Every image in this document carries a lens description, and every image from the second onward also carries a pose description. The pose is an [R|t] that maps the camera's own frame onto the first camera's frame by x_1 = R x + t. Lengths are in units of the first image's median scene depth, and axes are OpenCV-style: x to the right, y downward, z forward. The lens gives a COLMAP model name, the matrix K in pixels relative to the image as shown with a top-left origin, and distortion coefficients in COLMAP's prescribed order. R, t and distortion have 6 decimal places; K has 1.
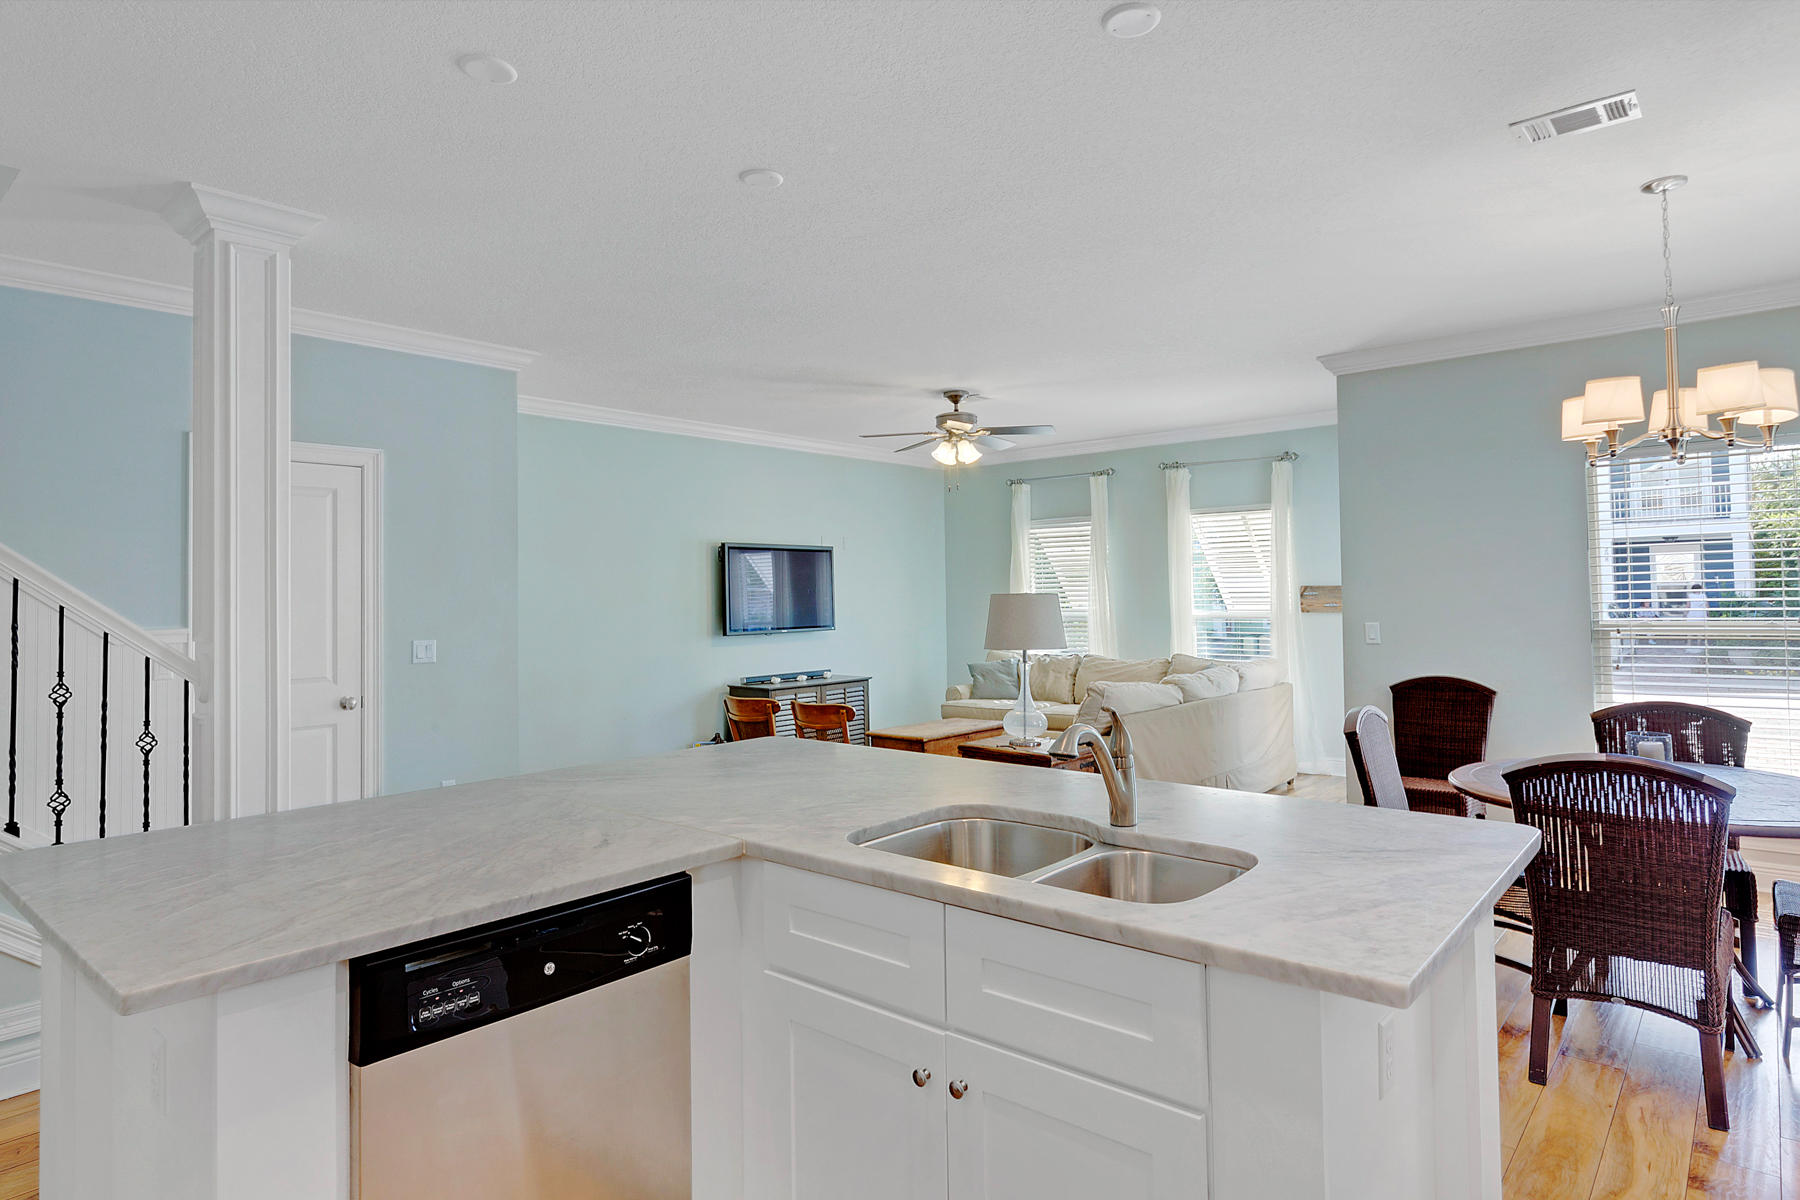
lens RADIAL K [[1002.0, 0, 884.5], [0, 1002.0, 571.4], [0, 0, 1]] dist [0.002000, -0.001898]
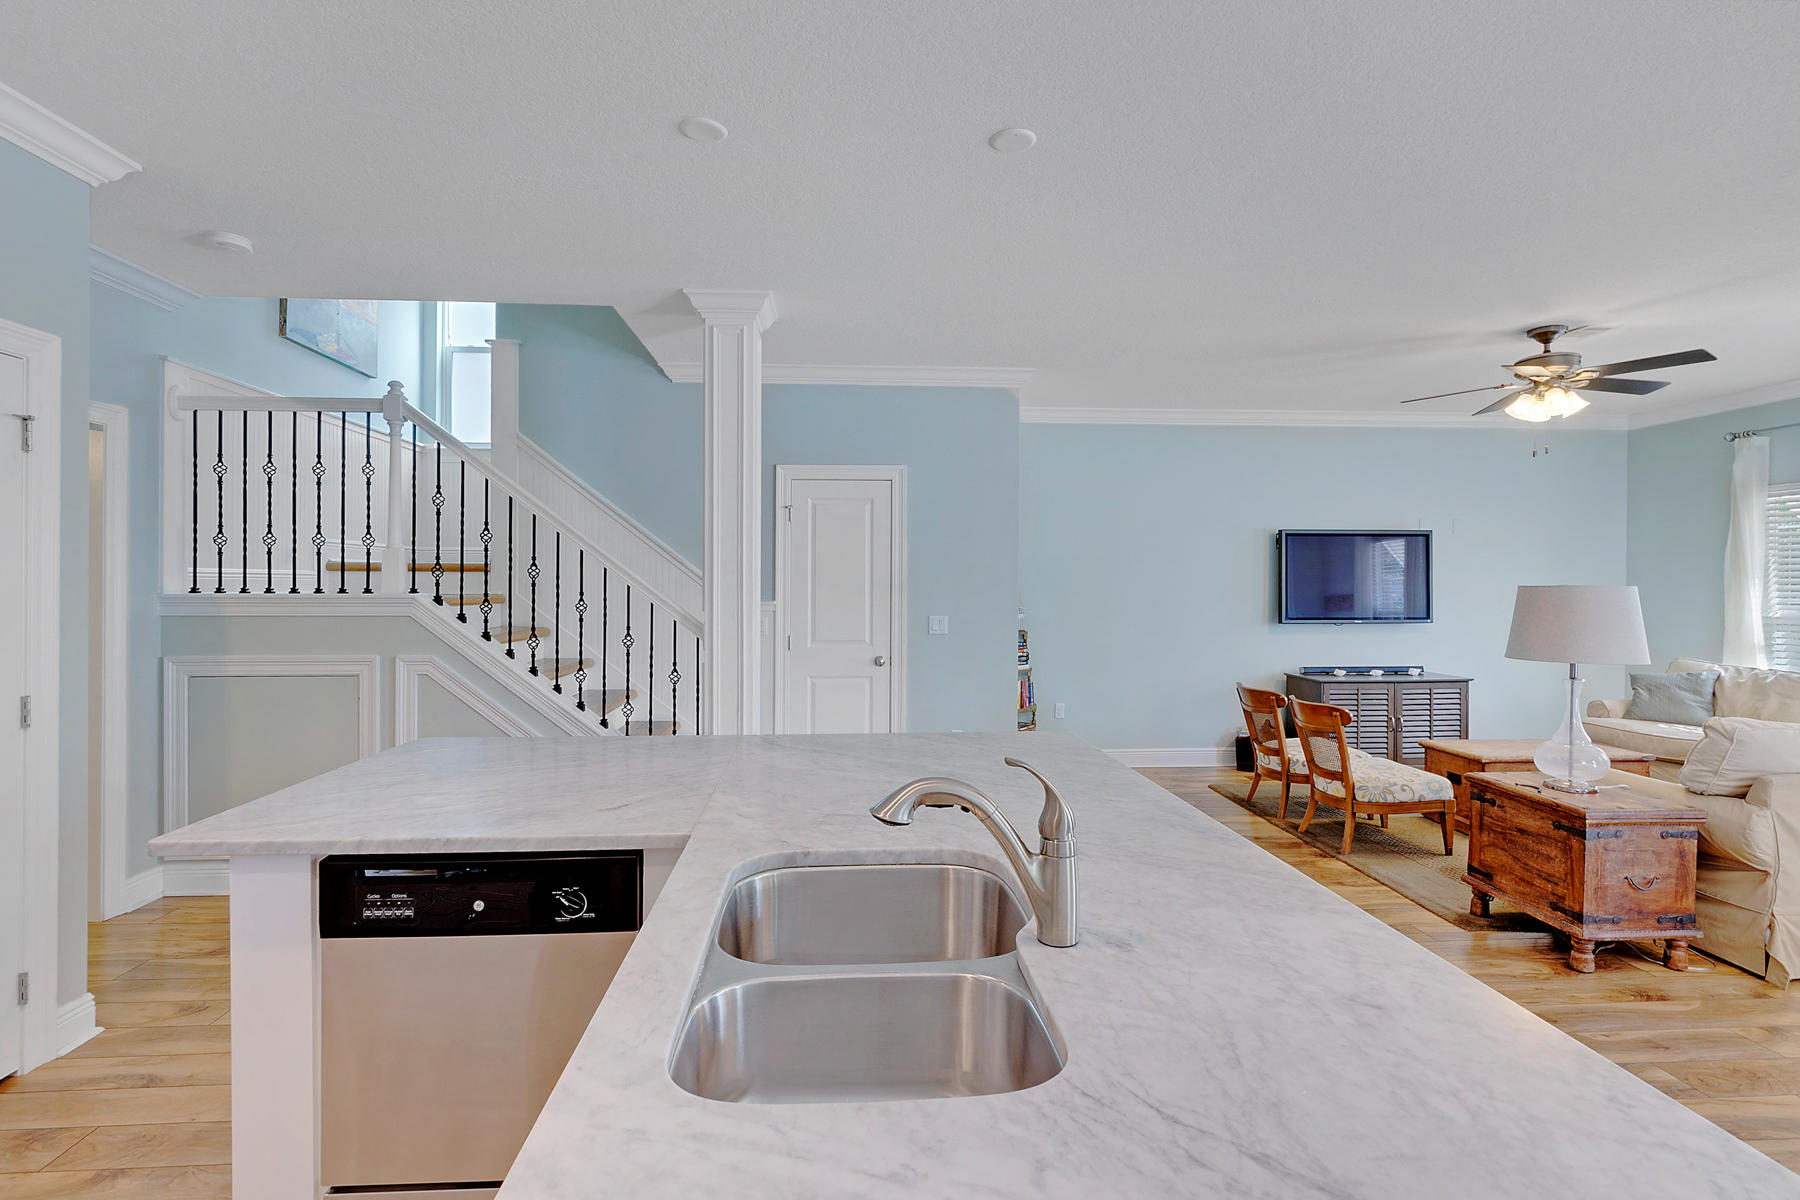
lens RADIAL K [[828.3, 0, 886.9], [0, 828.3, 586.8], [0, 0, 1]] dist [0.000743, -0.001014]
pose [[0.707849, 0.017810, -0.706139, 0.194289], [0.005607, 0.999509, 0.030830, 0.000885], [0.706341, -0.025782, 0.707402, 0.195249]]
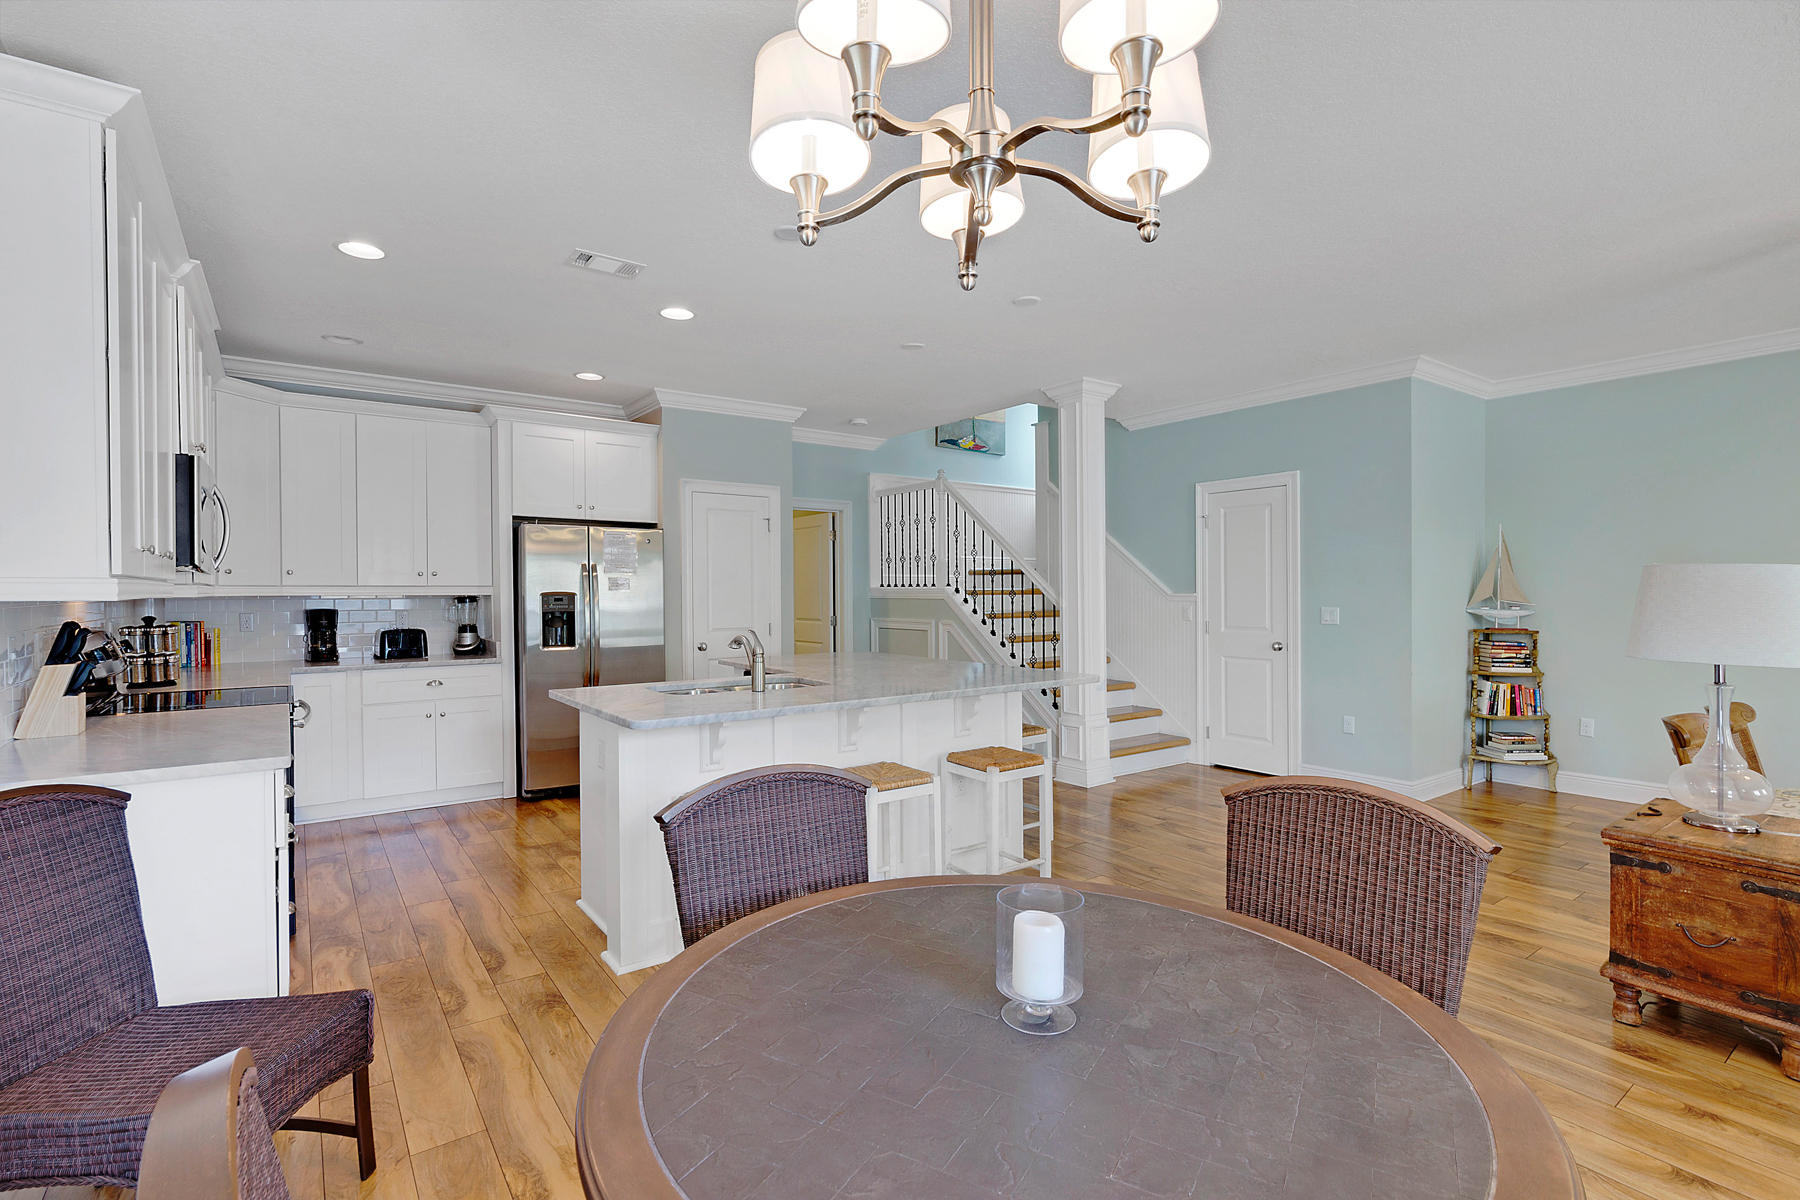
lens RADIAL K [[828.3, 0, 910.8], [0, 828.3, 604.0], [0, 0, 1]] dist [0.000743, -0.001014]
pose [[-0.205641, 0.032350, -0.978093, 0.641913], [0.030614, 0.999177, 0.026611, 0.016502], [0.978149, -0.024471, -0.206462, 0.594570]]
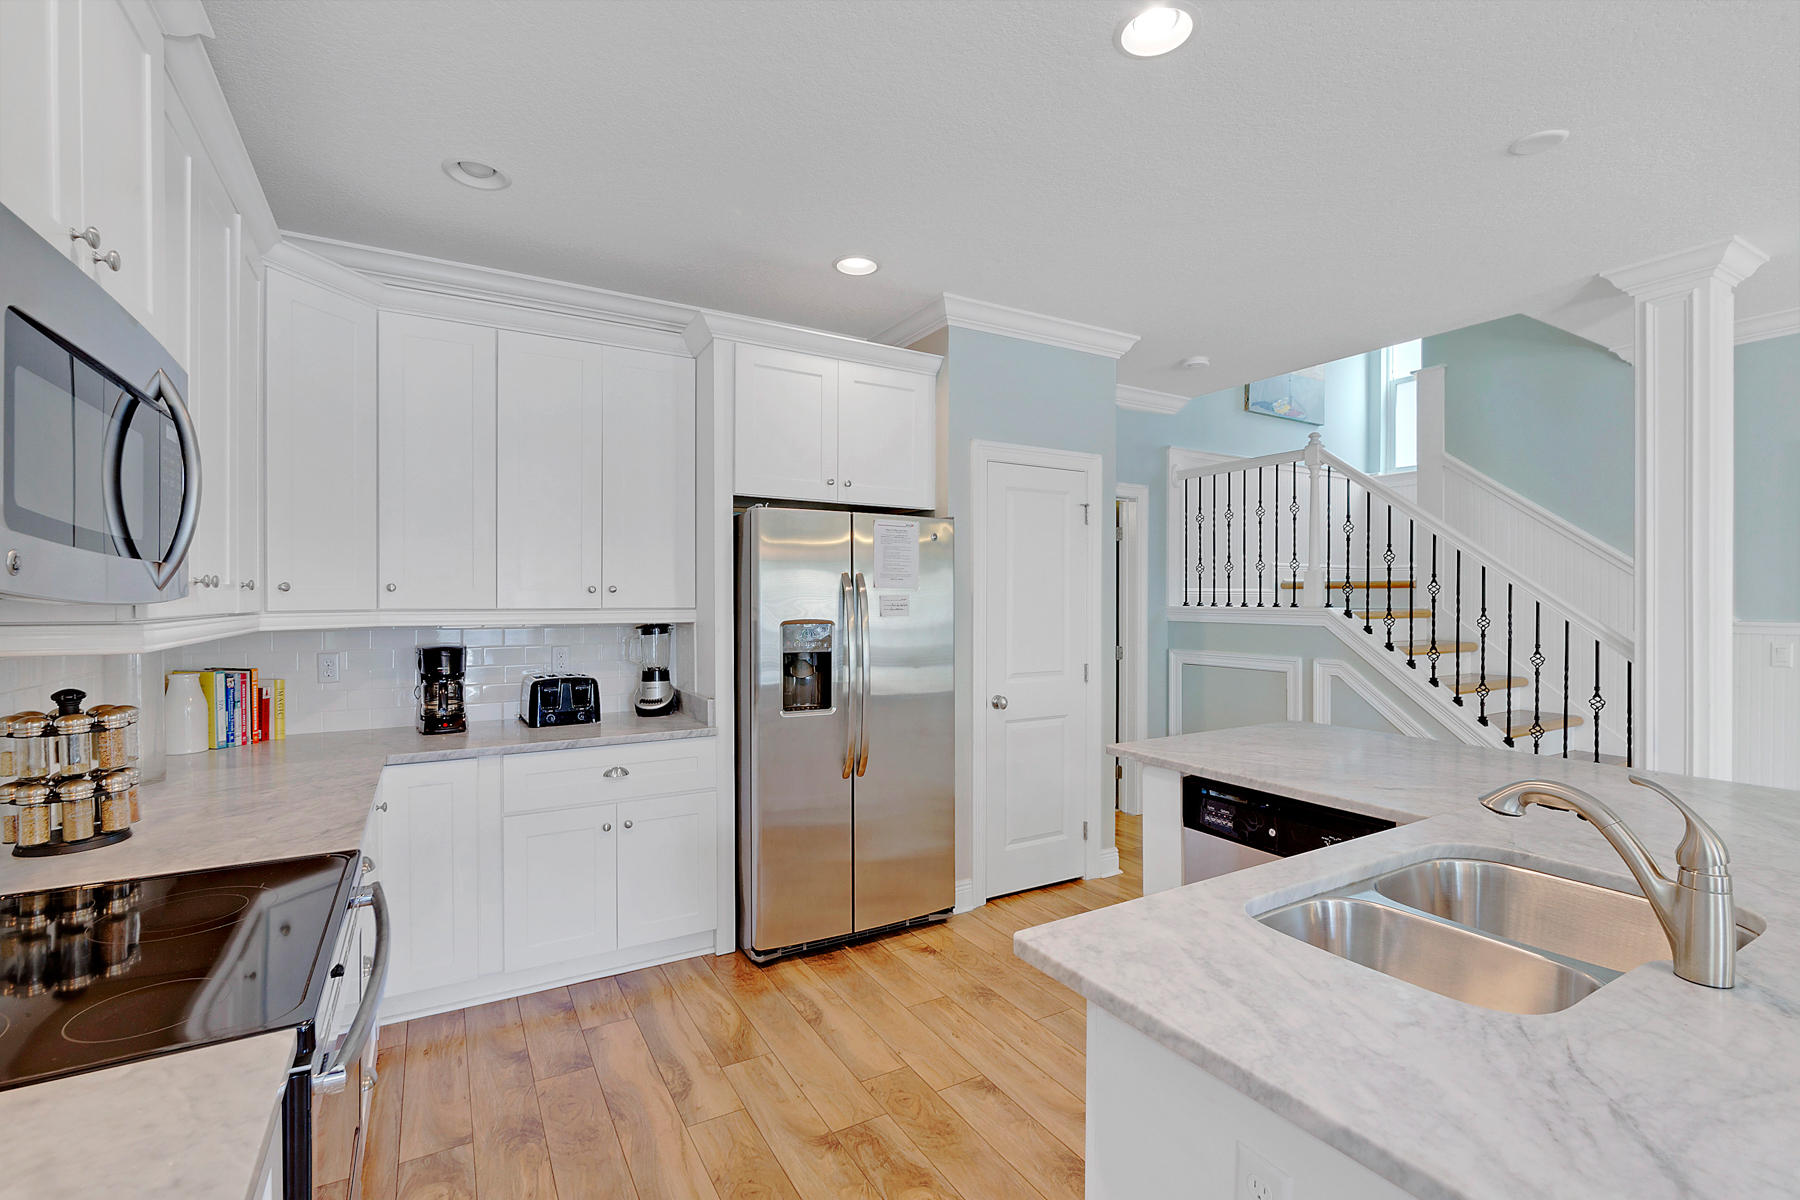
lens RADIAL K [[793.8, 0, 903.0], [0, 793.8, 601.2], [0, 0, 1]] dist [-0.004315, -0.001056]
pose [[-0.309674, 0.018874, -0.950655, 0.306114], [0.027840, 0.999554, 0.010776, -0.000907], [0.950435, -0.023129, -0.310061, 0.246042]]
